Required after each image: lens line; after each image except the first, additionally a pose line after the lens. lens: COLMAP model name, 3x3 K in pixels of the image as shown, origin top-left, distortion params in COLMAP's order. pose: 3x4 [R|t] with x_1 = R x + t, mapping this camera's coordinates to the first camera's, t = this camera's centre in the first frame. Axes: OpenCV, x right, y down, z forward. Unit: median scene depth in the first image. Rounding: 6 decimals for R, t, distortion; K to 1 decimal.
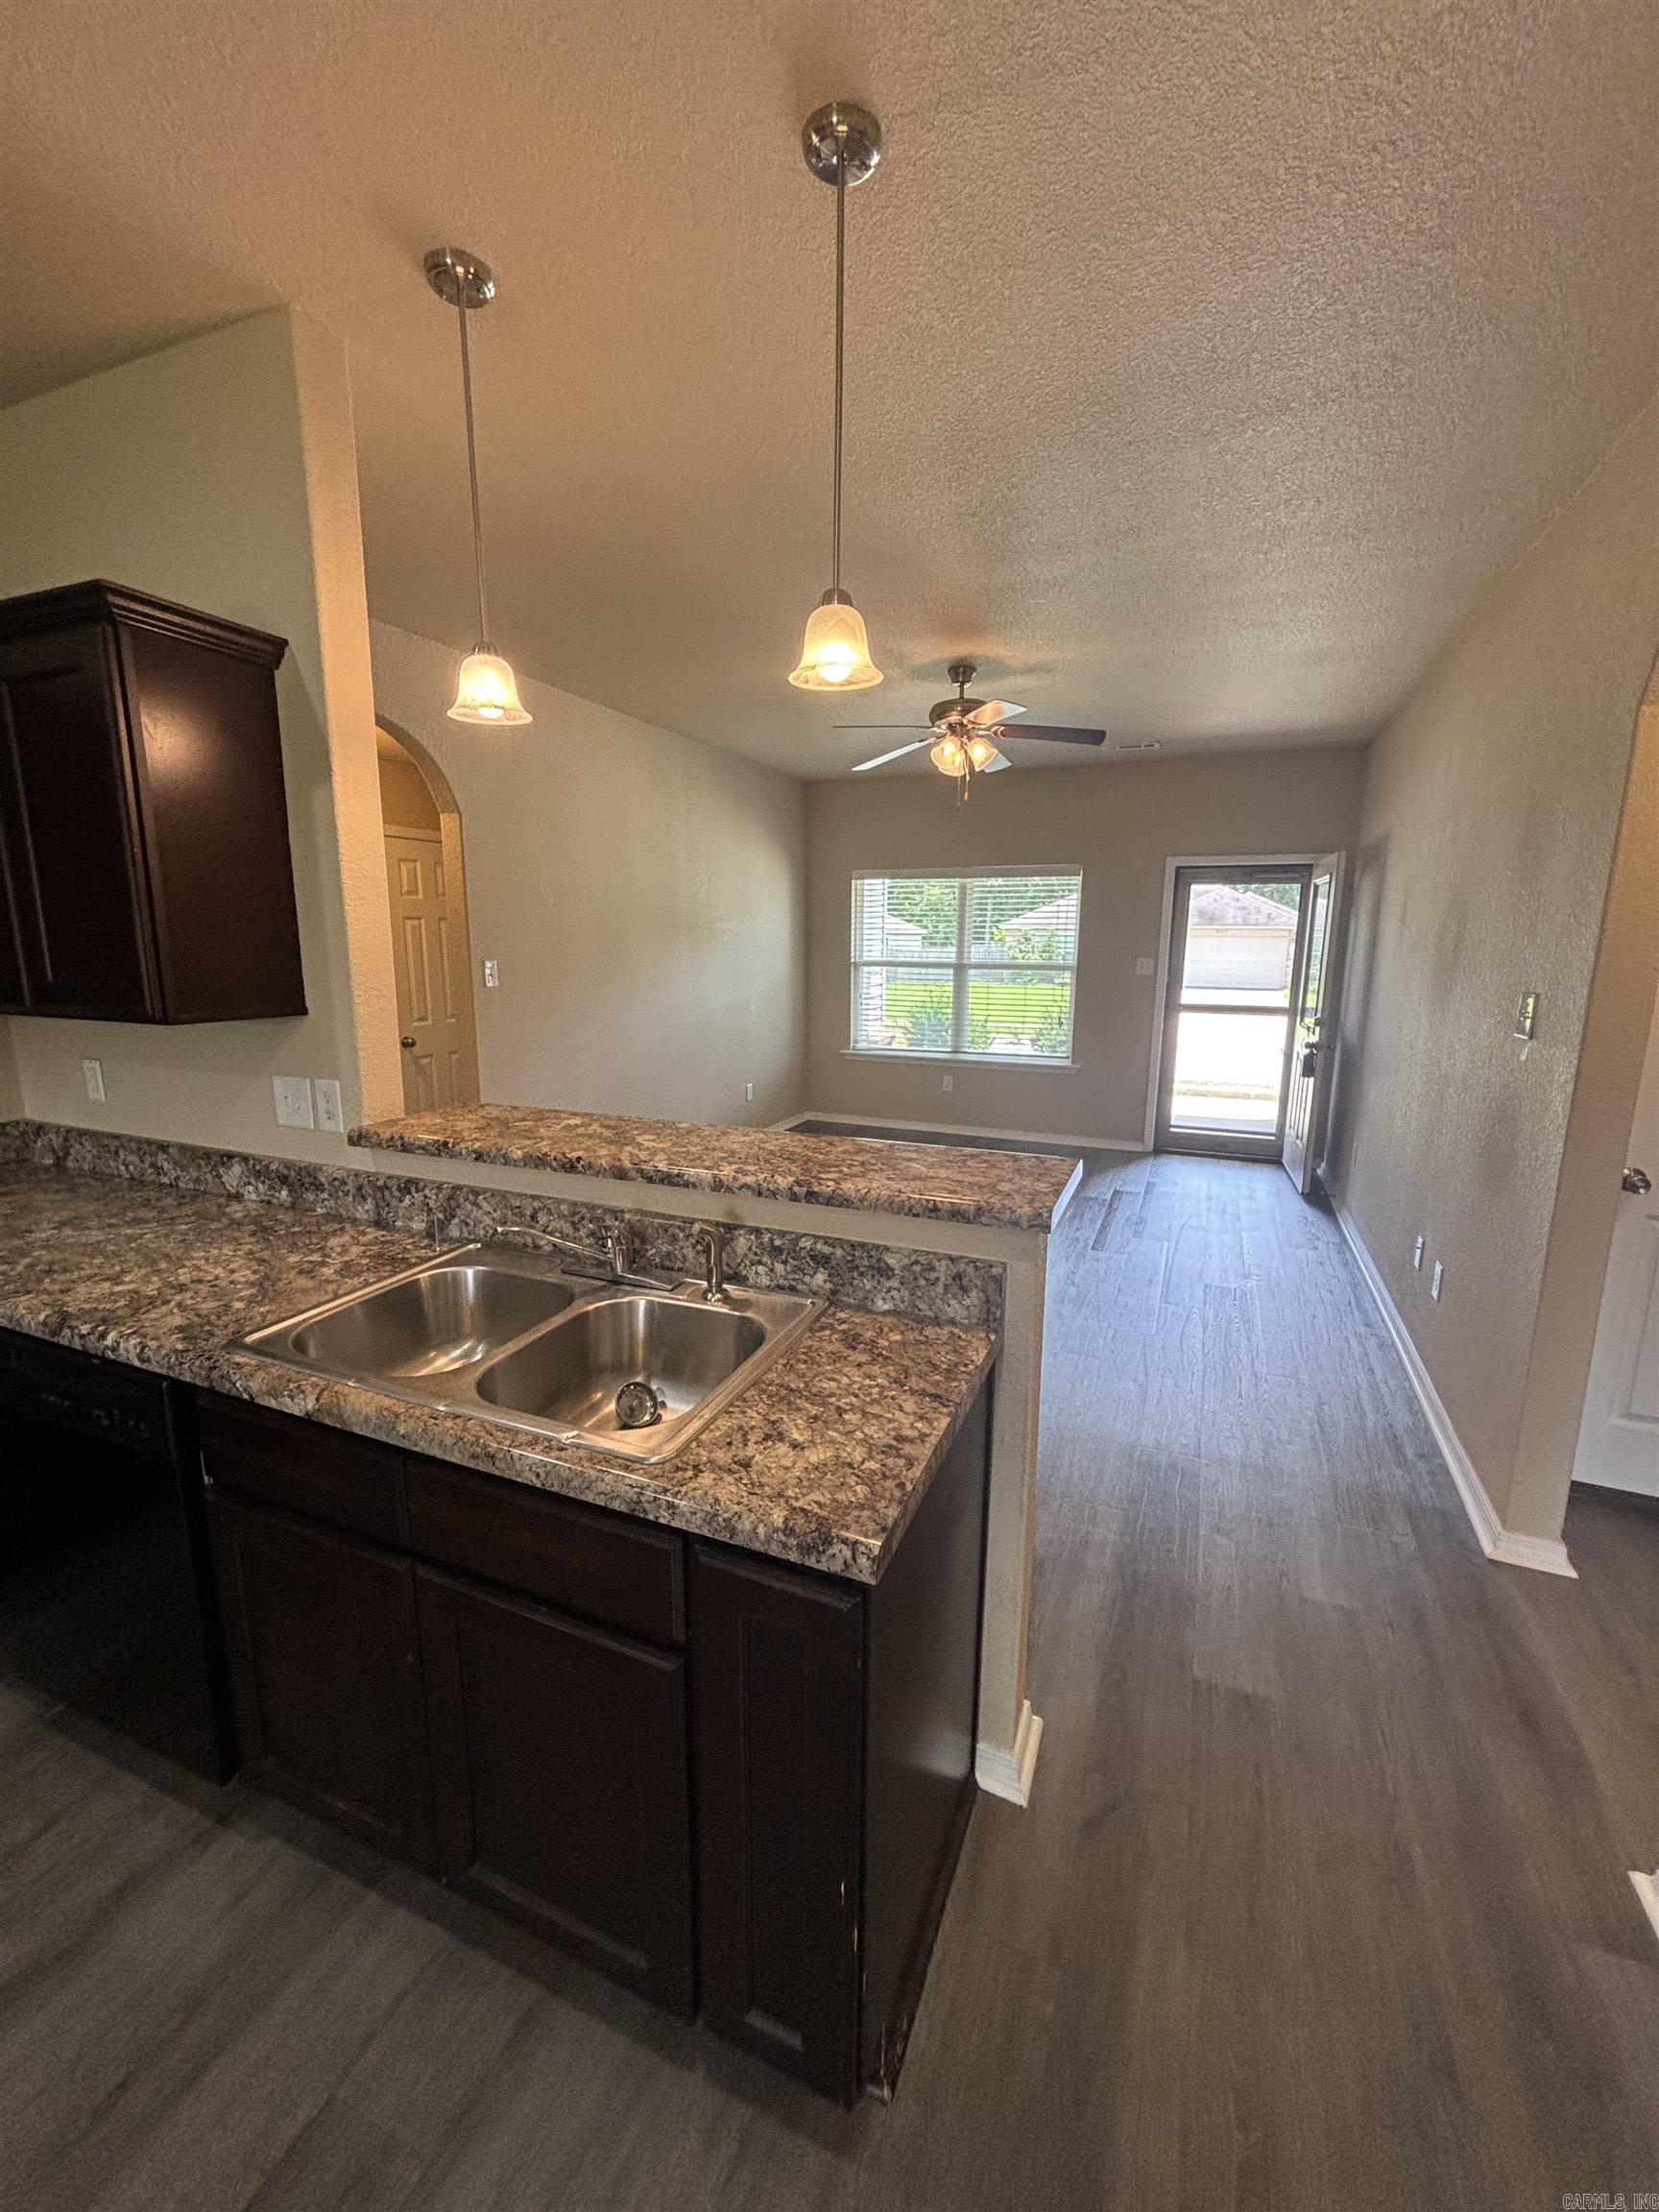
lens RADIAL K [[900.9, 0, 828.1], [0, 900.9, 1118.6], [0, 0, 1]] dist [-0.001220, 0.000868]
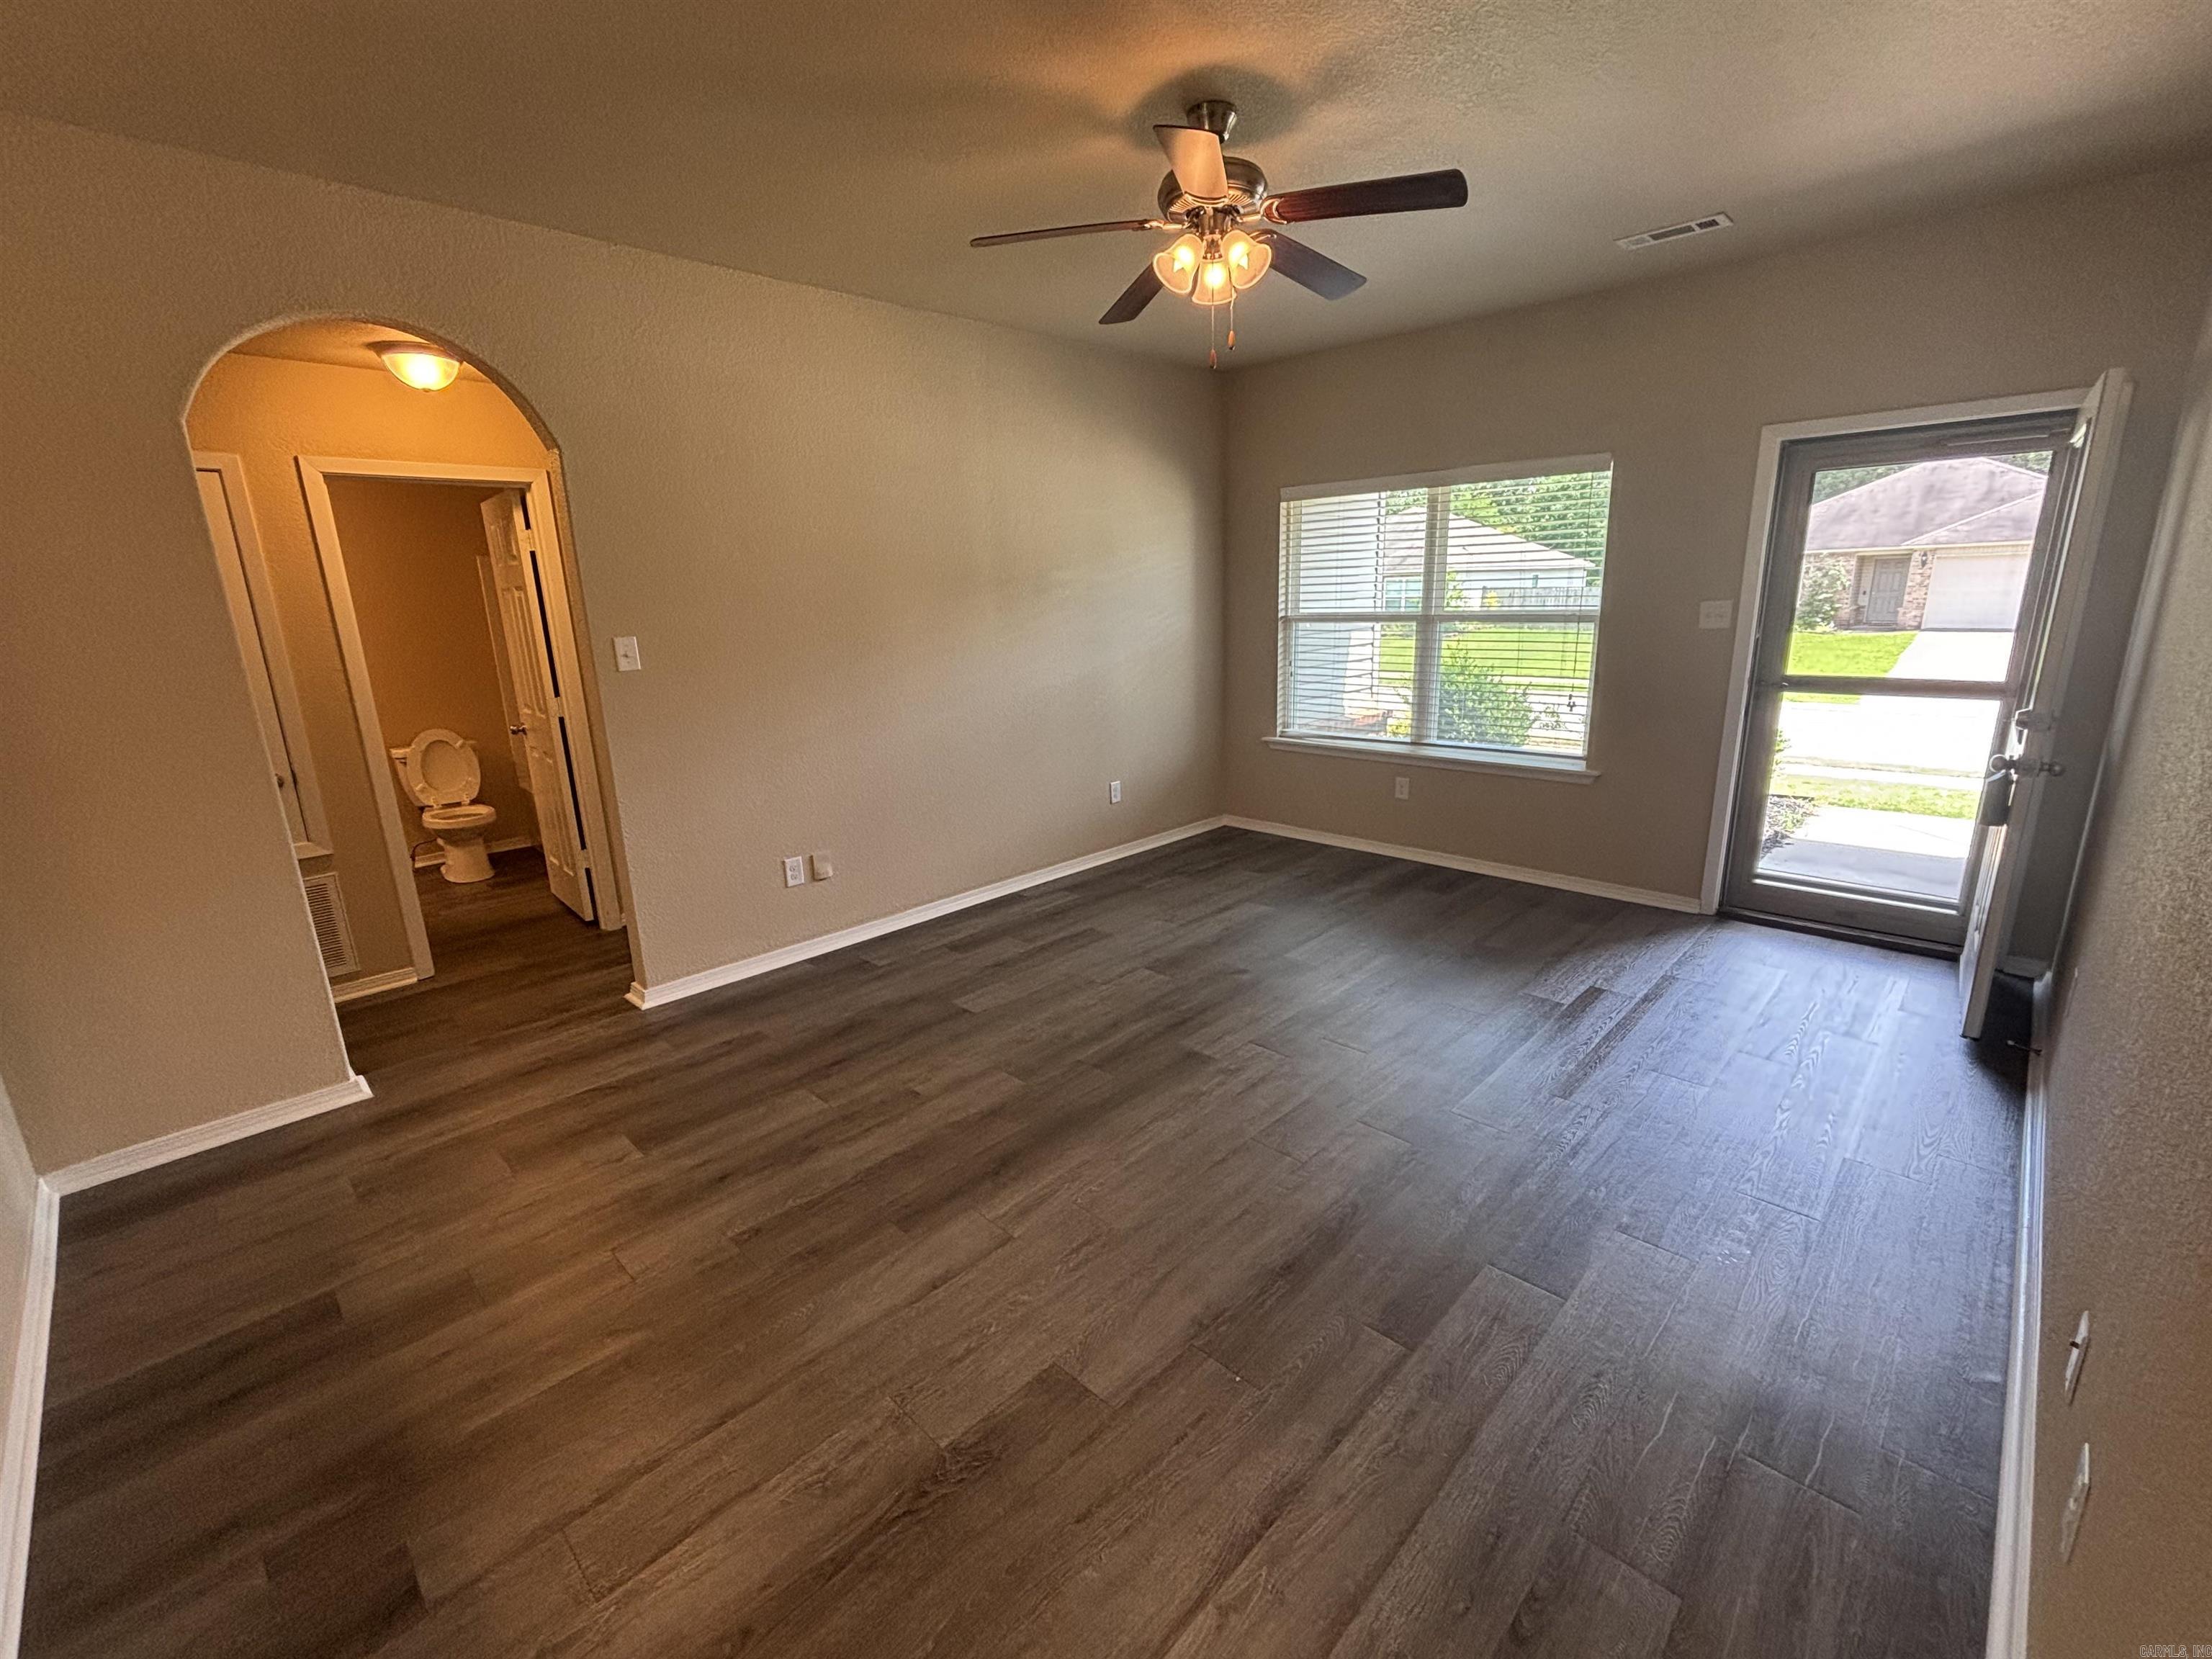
lens RADIAL K [[945.7, 0, 1108.6], [0, 945.7, 837.1], [0, 0, 1]] dist [-0.002146, -0.000328]
pose [[0.928955, 0.056248, -0.365893, 0.207165], [-0.032446, 0.996957, 0.070885, -0.049177], [0.368767, -0.053977, 0.927953, 0.244260]]
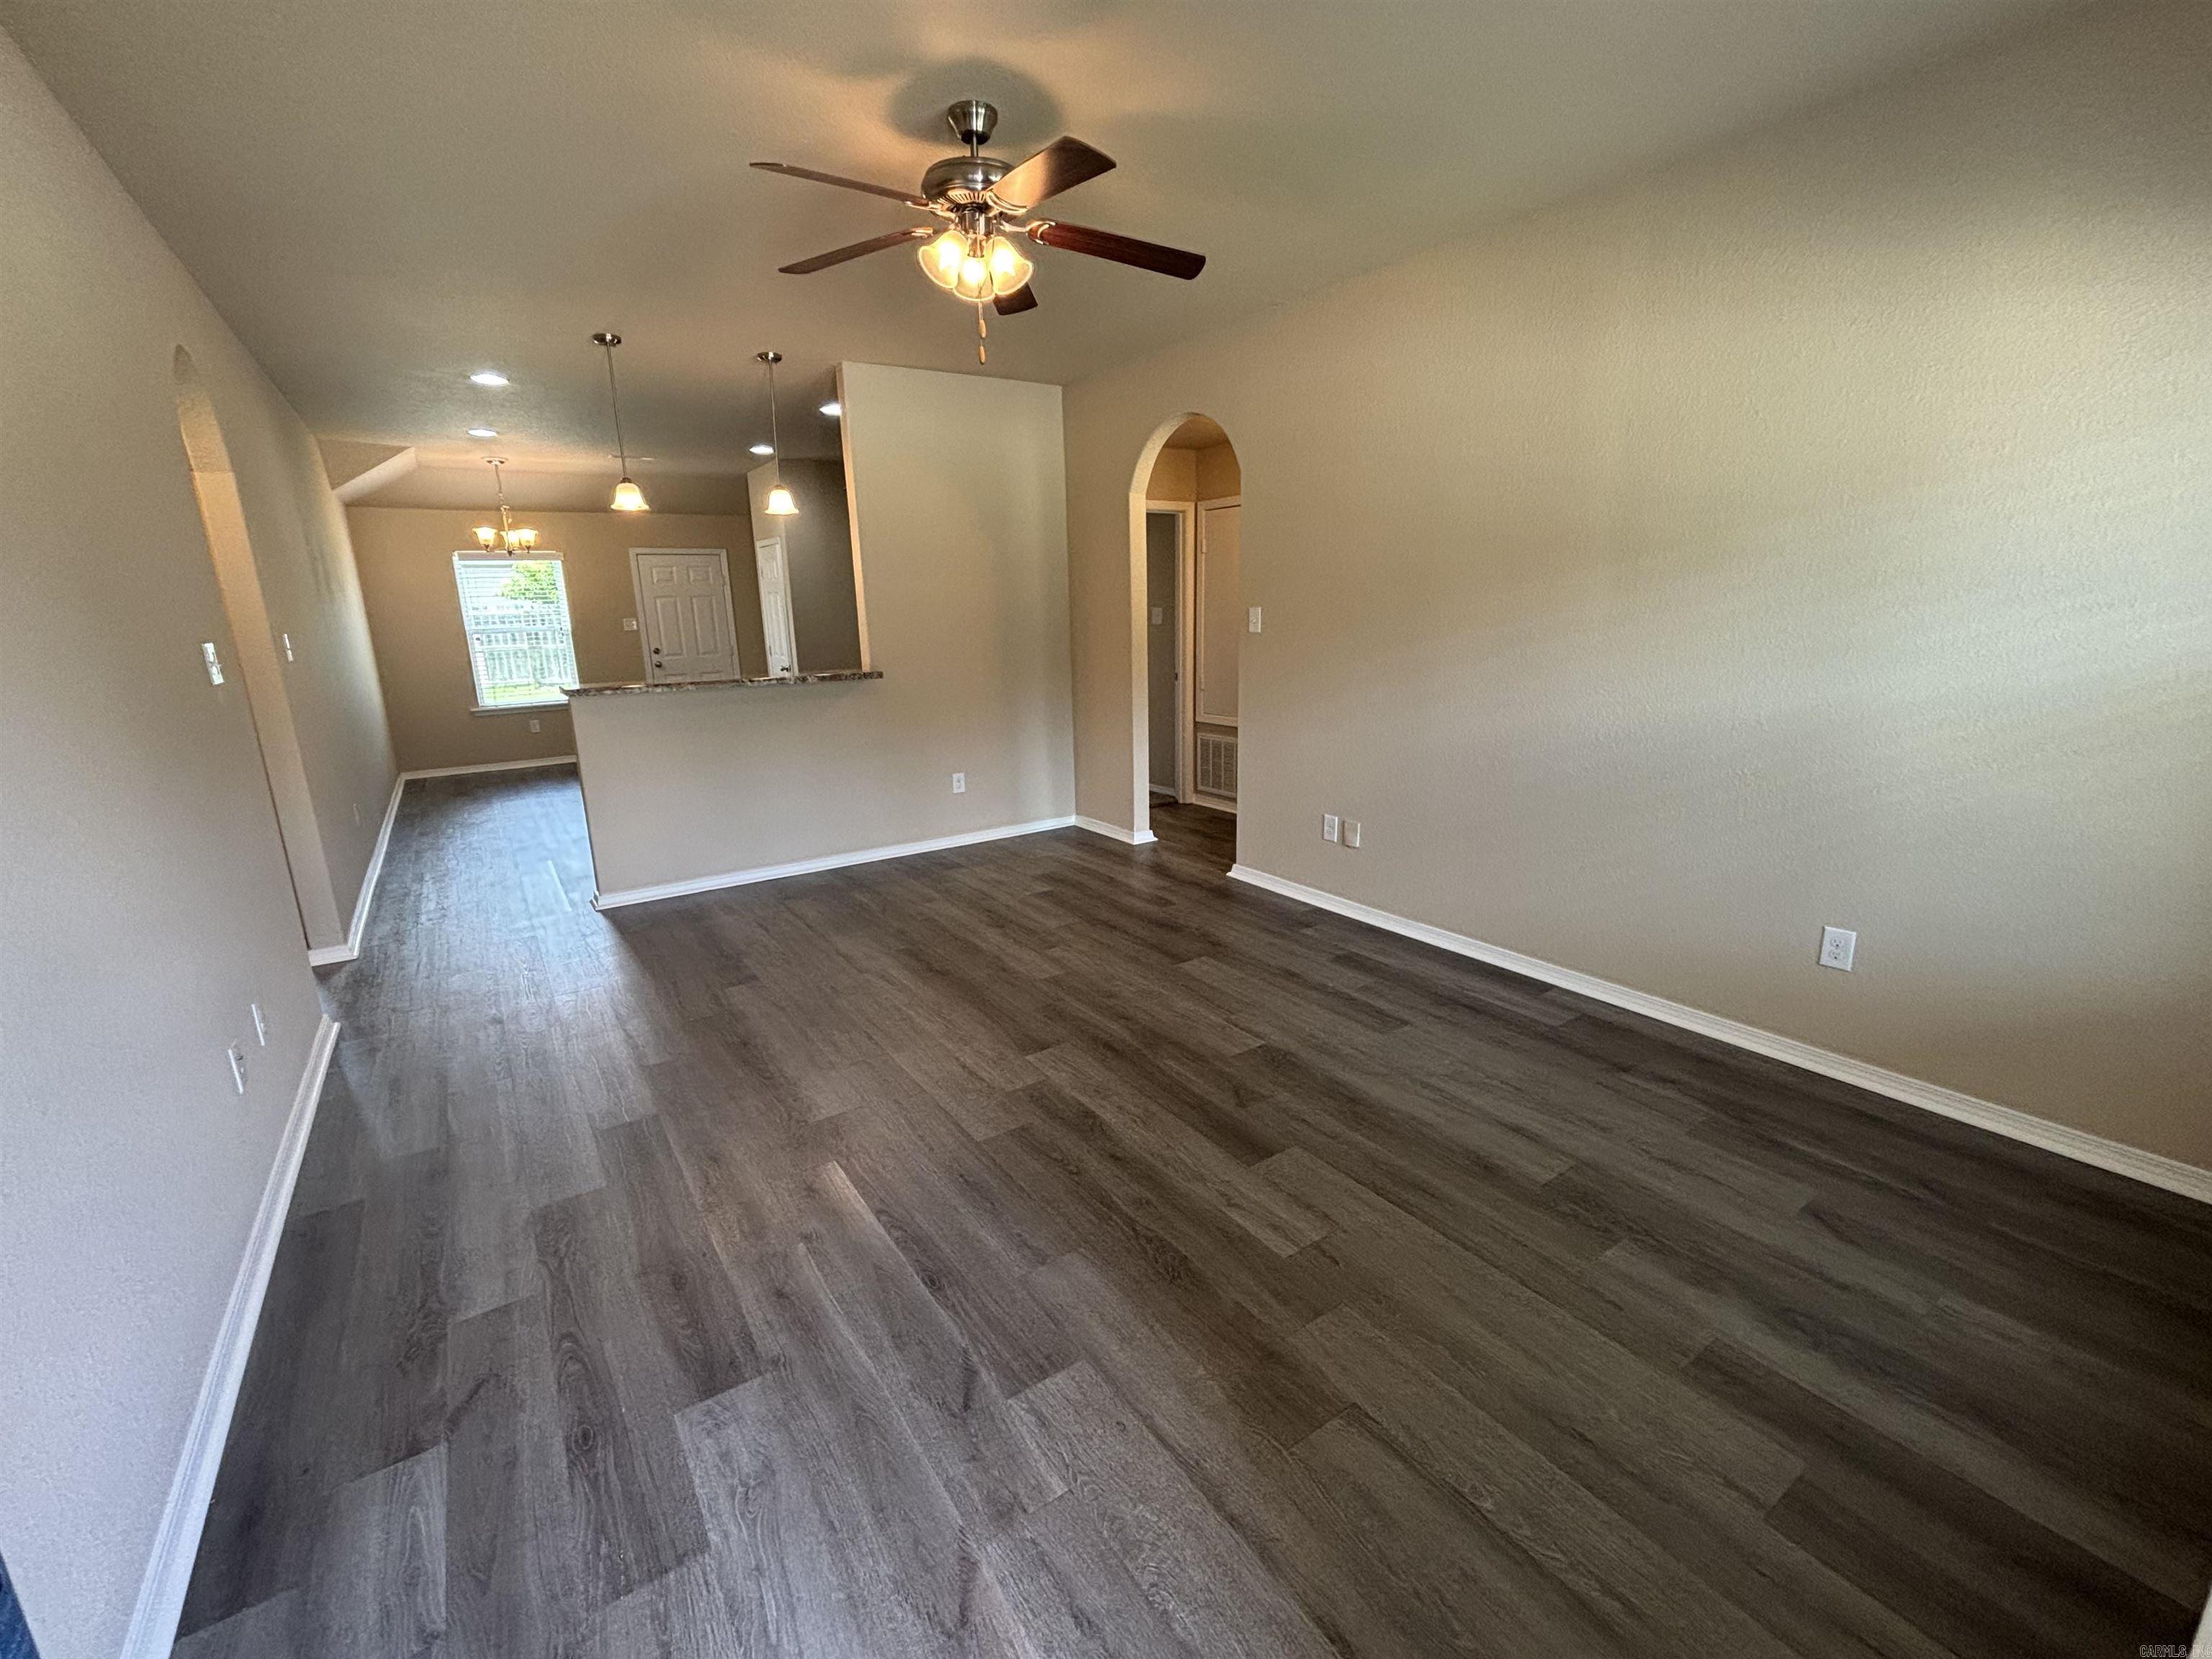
lens RADIAL K [[900.9, 0, 1082.5], [0, 900.9, 827.4], [0, 0, 1]] dist [-0.001220, 0.000868]
pose [[-0.550098, 0.202600, -0.810151, 0.419528], [-0.147406, 0.931335, 0.332995, -0.168881], [0.821987, 0.302601, -0.482462, 0.920999]]
